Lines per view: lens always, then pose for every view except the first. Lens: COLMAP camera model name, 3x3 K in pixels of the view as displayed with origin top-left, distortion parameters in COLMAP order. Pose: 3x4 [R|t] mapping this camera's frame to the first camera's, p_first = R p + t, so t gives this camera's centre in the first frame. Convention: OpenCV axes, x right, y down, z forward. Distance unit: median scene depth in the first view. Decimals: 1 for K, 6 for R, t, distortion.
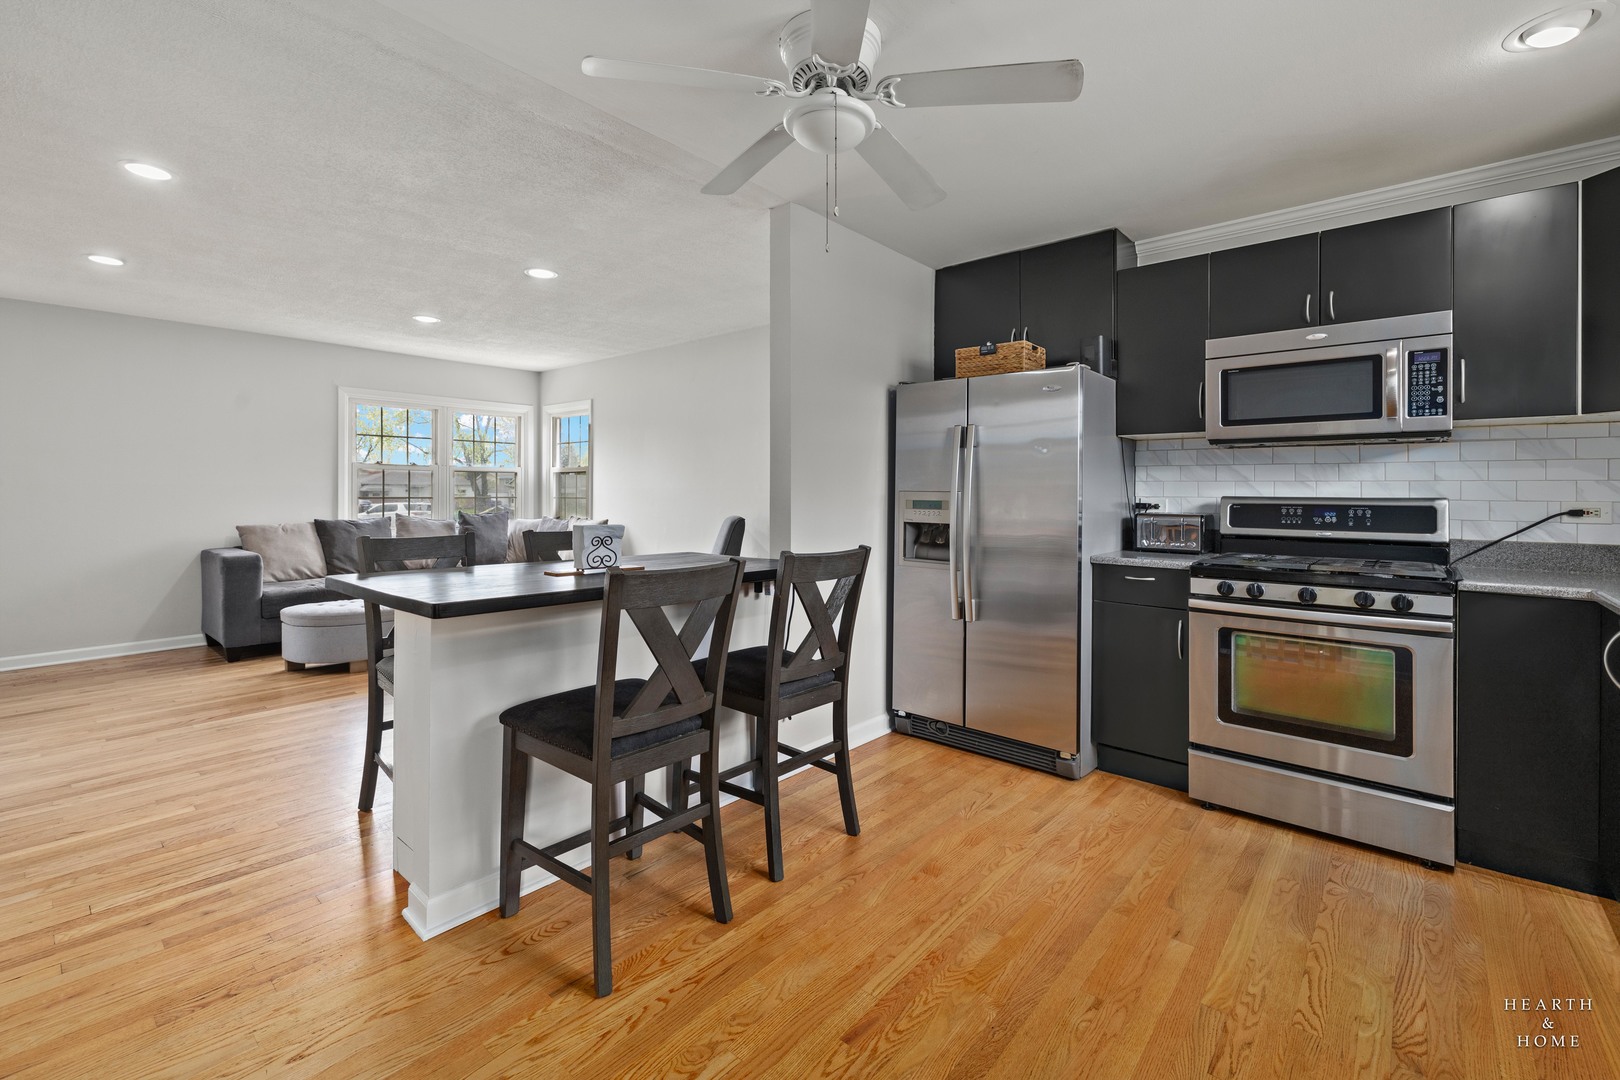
lens RADIAL K [[694.3, 0, 810.5], [0, 694.3, 498.9], [0, 0, 1]] dist [0.000250, -0.000199]
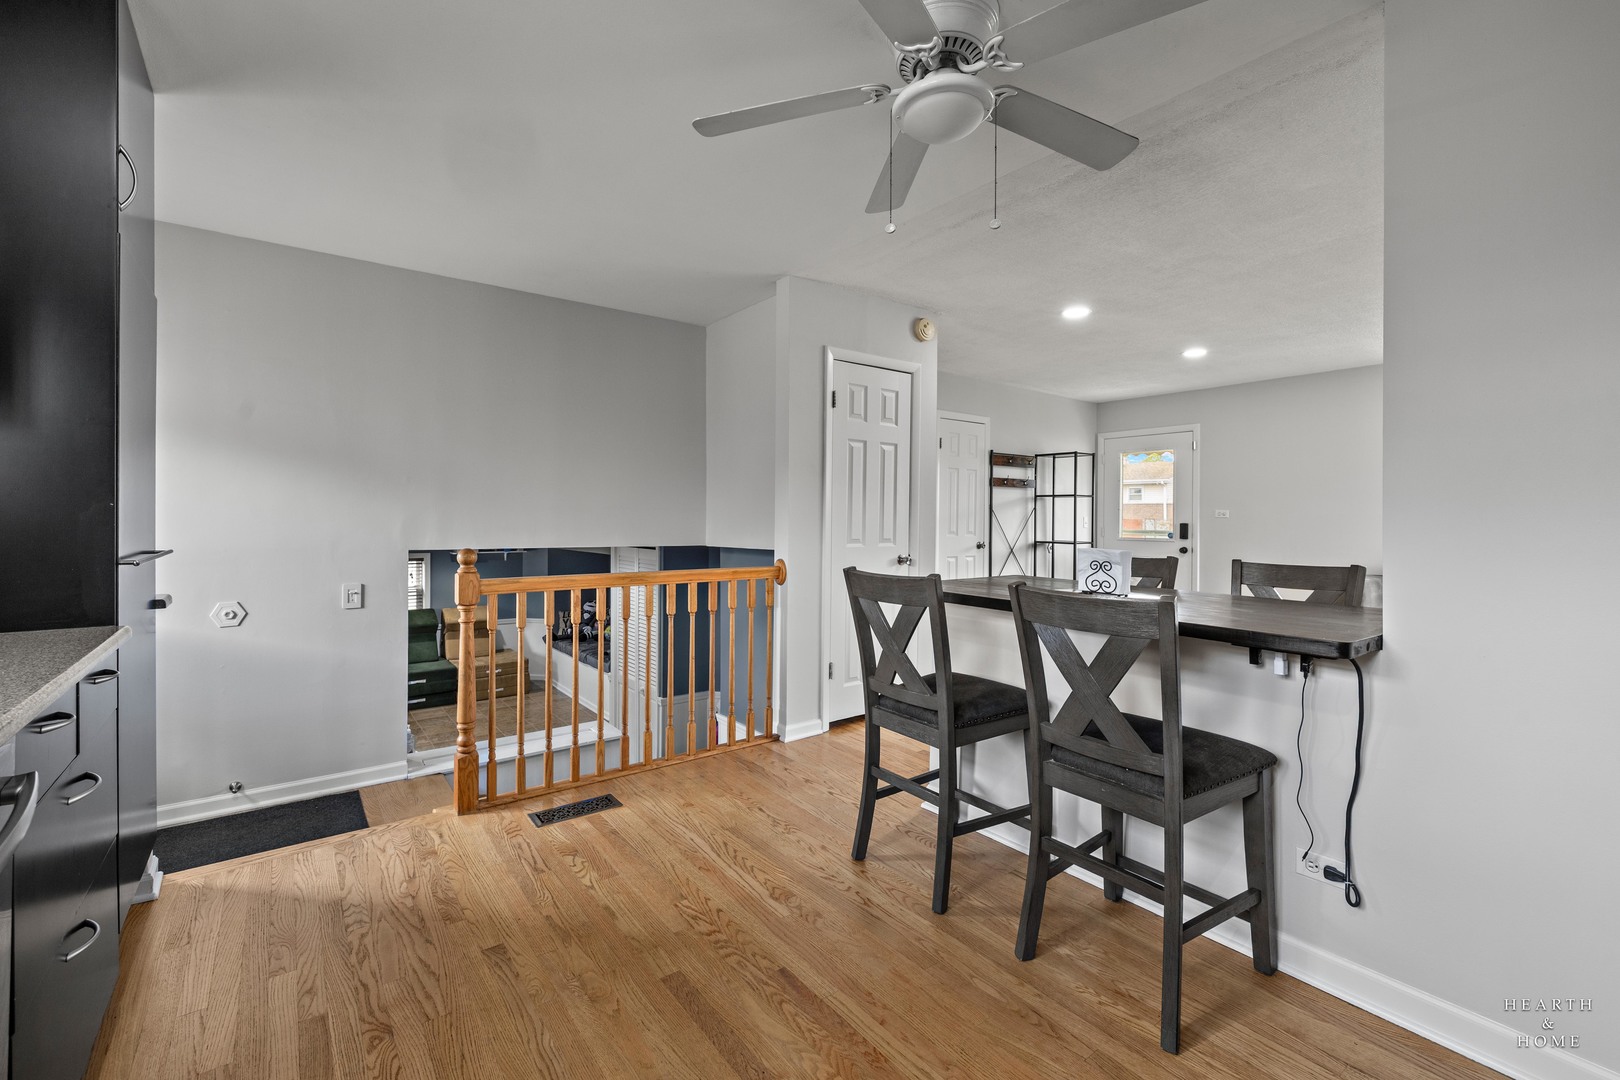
lens RADIAL K [[690.7, 0, 804.6], [0, 690.7, 508.4], [0, 0, 1]] dist [0.001919, 0.000245]
pose [[-0.204890, -0.012193, -0.978709, 0.948829], [-0.007392, 0.999913, -0.010910, -0.009412], [0.978757, 0.004999, -0.204962, 0.986437]]
